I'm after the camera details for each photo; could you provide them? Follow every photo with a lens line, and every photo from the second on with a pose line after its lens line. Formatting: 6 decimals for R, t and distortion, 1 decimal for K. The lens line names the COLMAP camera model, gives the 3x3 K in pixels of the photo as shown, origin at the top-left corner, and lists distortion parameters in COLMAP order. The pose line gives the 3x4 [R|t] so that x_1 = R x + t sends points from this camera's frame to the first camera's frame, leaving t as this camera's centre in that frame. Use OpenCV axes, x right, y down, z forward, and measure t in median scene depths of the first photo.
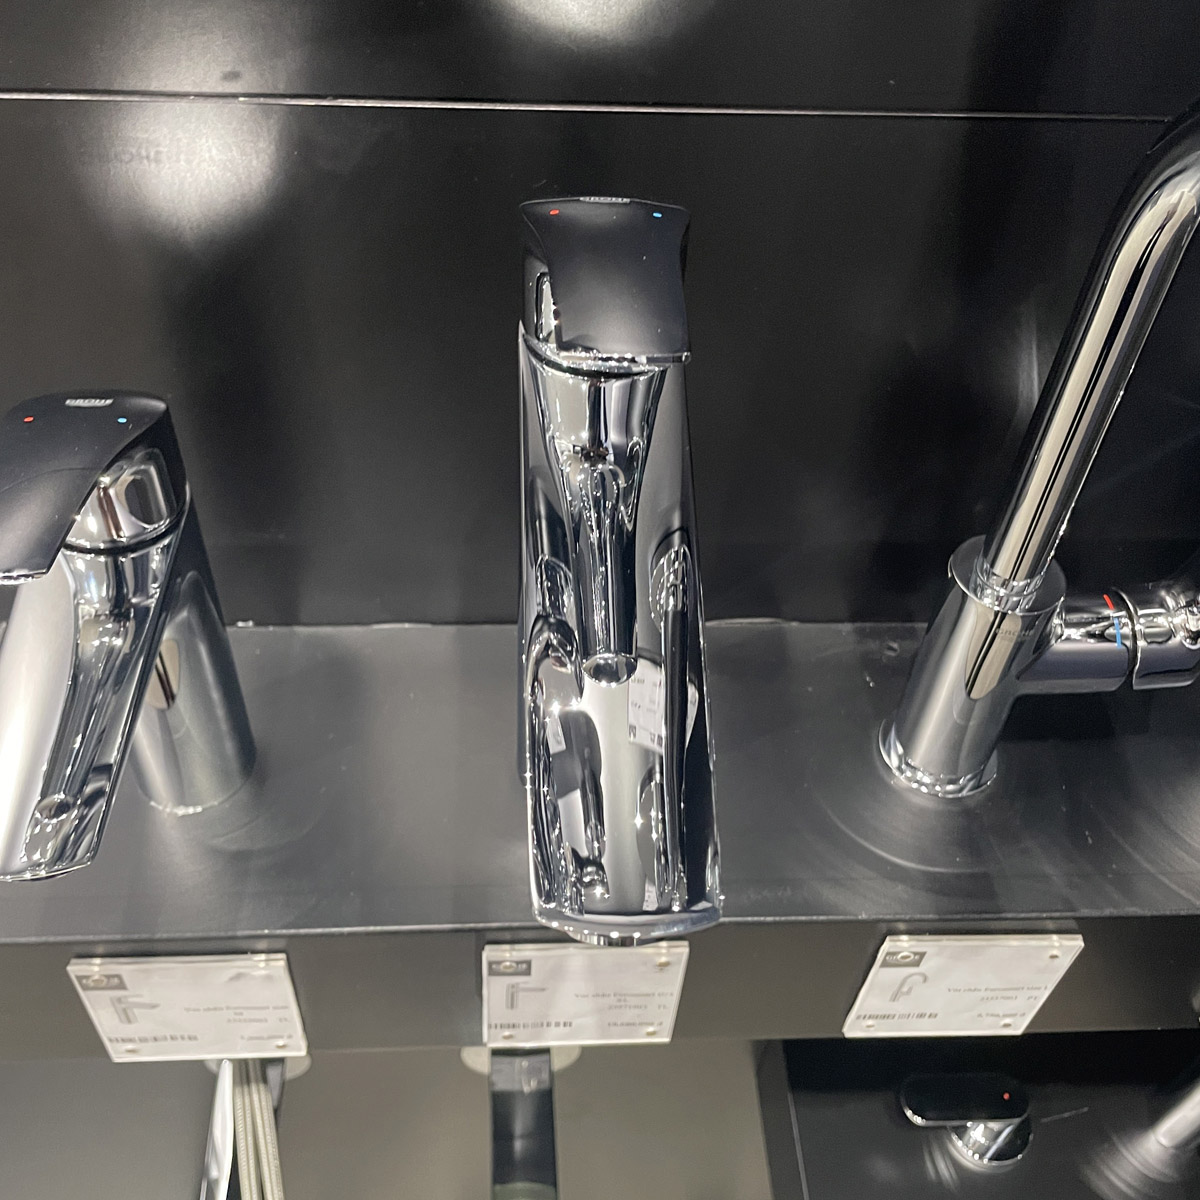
lens RADIAL K [[1217.3, 0, 595.7], [0, 1217.3, 599.9], [0, 0, 1]] dist [0.030266, 0.000000]
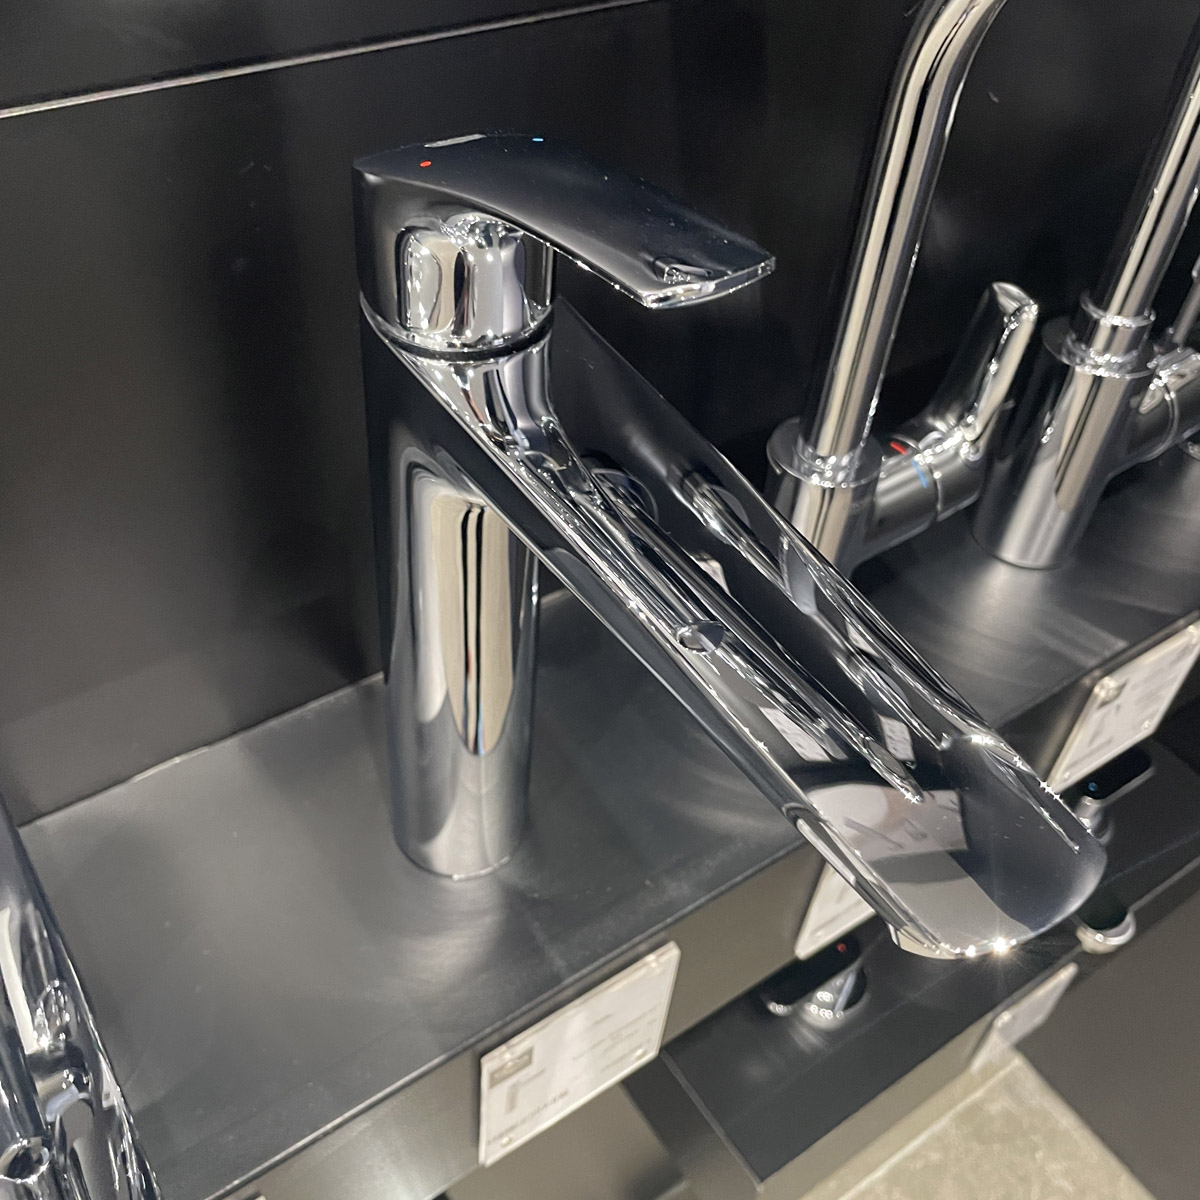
lens RADIAL K [[1217.3, 0, 600.9], [0, 1217.3, 605.1], [0, 0, 1]] dist [0.030266, 0.000000]
pose [[0.857312, -0.366947, 0.361063, -0.194157], [0.365119, 0.927851, 0.076030, -0.039135], [-0.362912, 0.066650, 0.929437, 0.148374]]
